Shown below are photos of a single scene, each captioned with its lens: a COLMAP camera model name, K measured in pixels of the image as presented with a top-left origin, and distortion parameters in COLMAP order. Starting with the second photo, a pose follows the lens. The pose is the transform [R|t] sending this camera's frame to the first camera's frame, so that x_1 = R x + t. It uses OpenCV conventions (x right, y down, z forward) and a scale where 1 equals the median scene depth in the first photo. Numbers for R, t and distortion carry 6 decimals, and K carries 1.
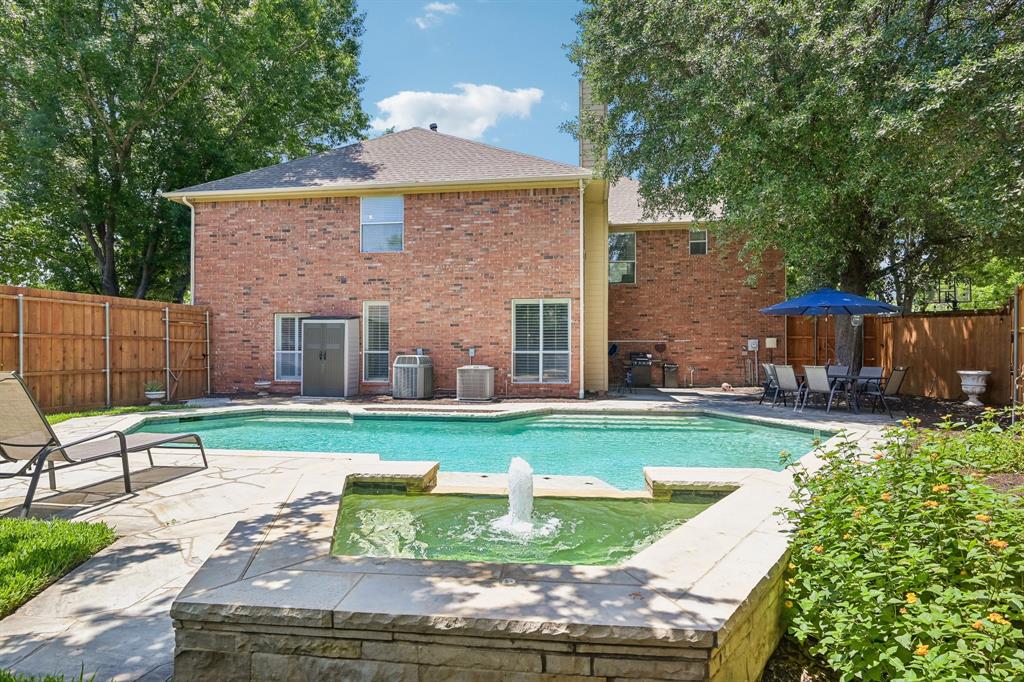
lens RADIAL K [[556.0, 0, 504.5], [0, 556.0, 342.9], [0, 0, 1]] dist [-0.006983, -0.000184]
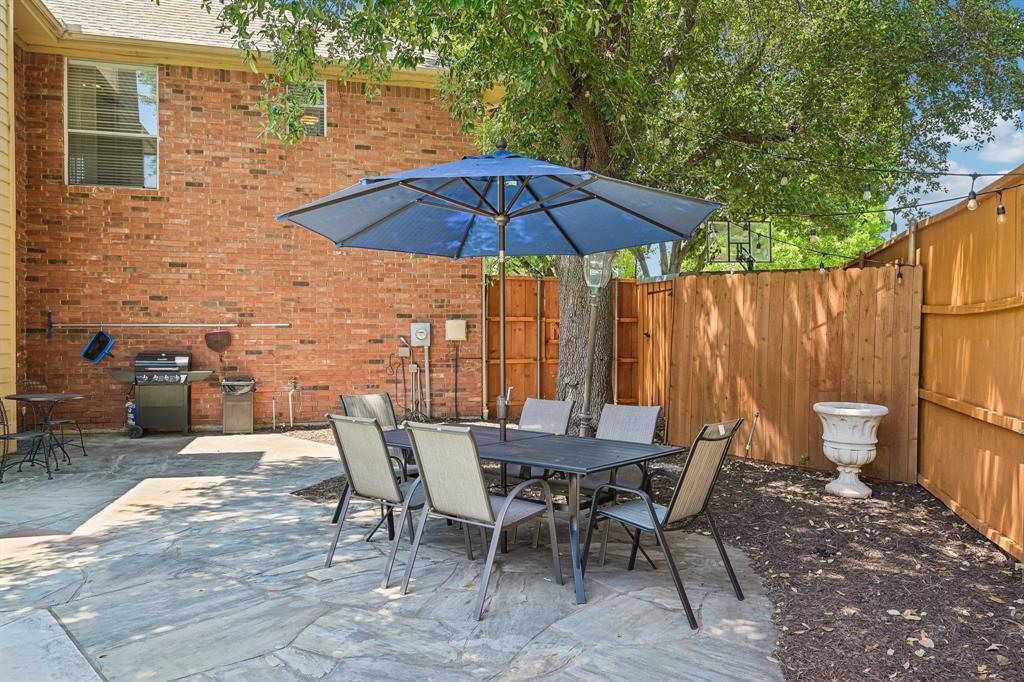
lens RADIAL K [[691.1, 0, 513.7], [0, 691.1, 342.3], [0, 0, 1]] dist [-0.001073, -0.000039]
pose [[0.914771, -0.004624, 0.403947, 0.277198], [-0.003669, 0.999798, 0.019754, -0.001603], [-0.403957, -0.019552, 0.914569, 0.415320]]
